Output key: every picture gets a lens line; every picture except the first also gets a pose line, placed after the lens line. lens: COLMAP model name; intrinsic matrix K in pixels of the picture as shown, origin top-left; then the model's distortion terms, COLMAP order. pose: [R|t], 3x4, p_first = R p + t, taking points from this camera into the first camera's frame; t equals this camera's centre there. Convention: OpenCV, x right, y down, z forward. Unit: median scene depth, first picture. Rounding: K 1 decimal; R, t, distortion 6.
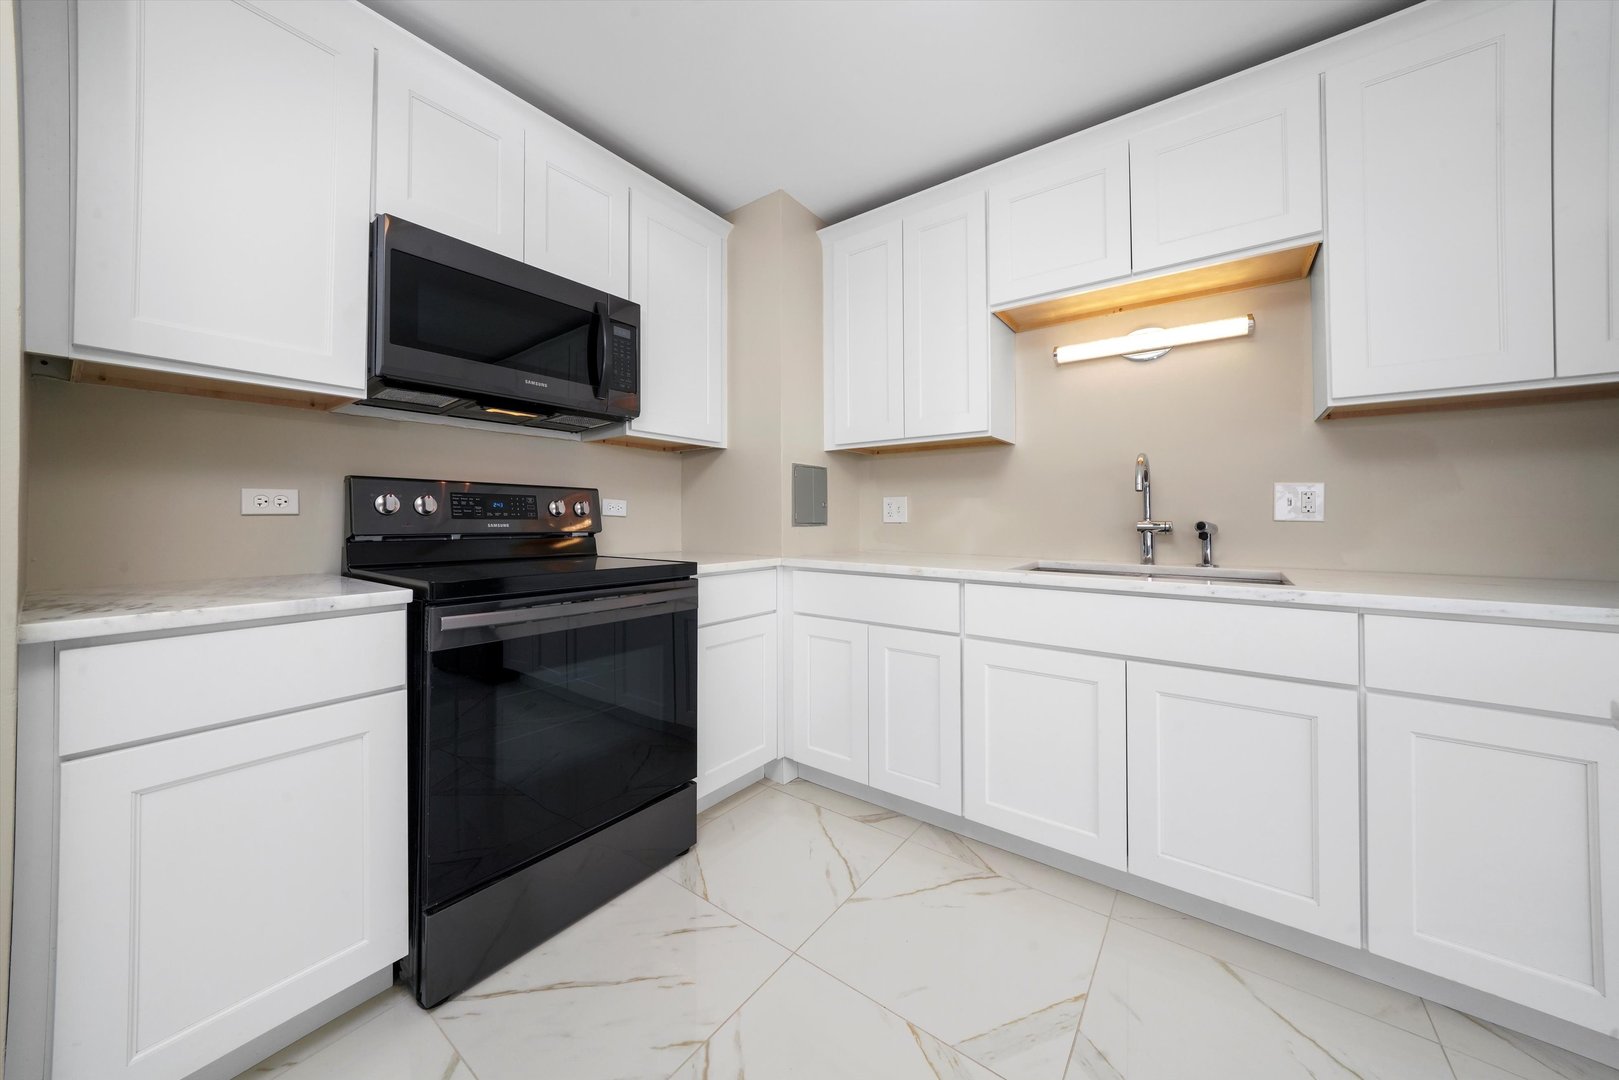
lens RADIAL K [[554.7, 0, 817.5], [0, 554.7, 516.6], [0, 0, 1]] dist [0.000128, -0.000022]
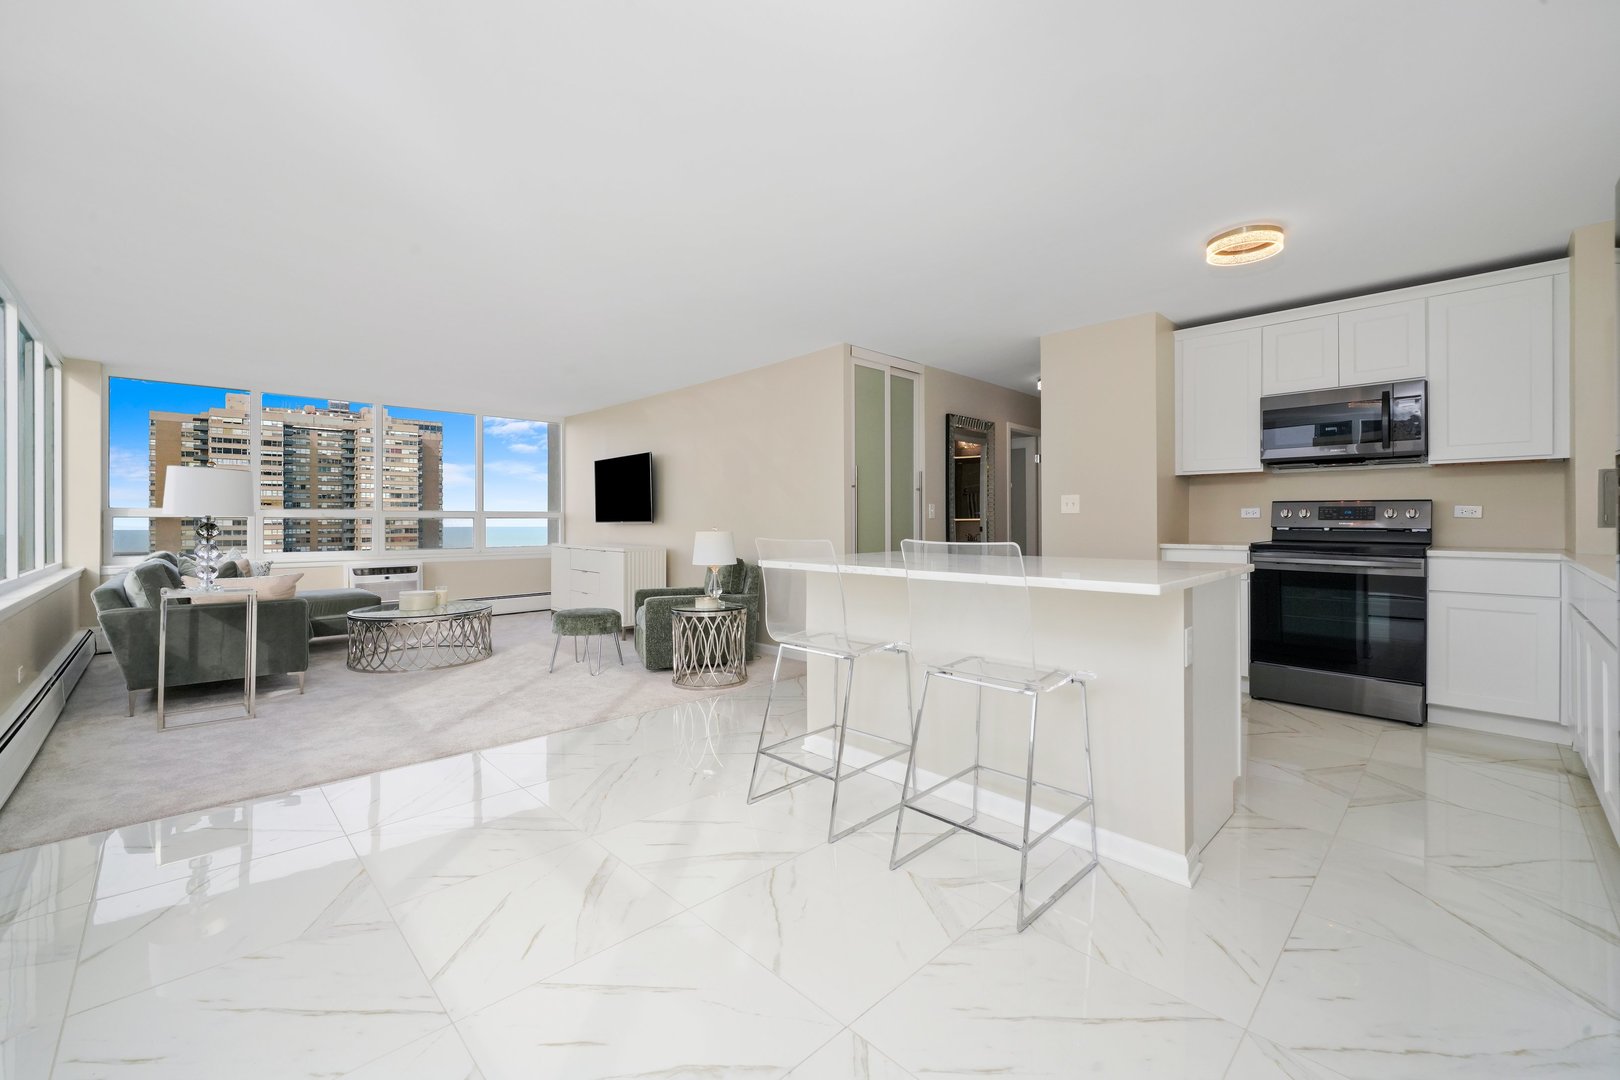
lens RADIAL K [[664.3, 0, 806.4], [0, 664.3, 521.3], [0, 0, 1]] dist [-0.000308, -0.000274]
pose [[-0.169060, 0.004752, -0.985594, 1.834307], [0.003047, 0.999986, 0.004299, -0.006433], [0.985601, -0.002277, -0.169072, -0.379898]]
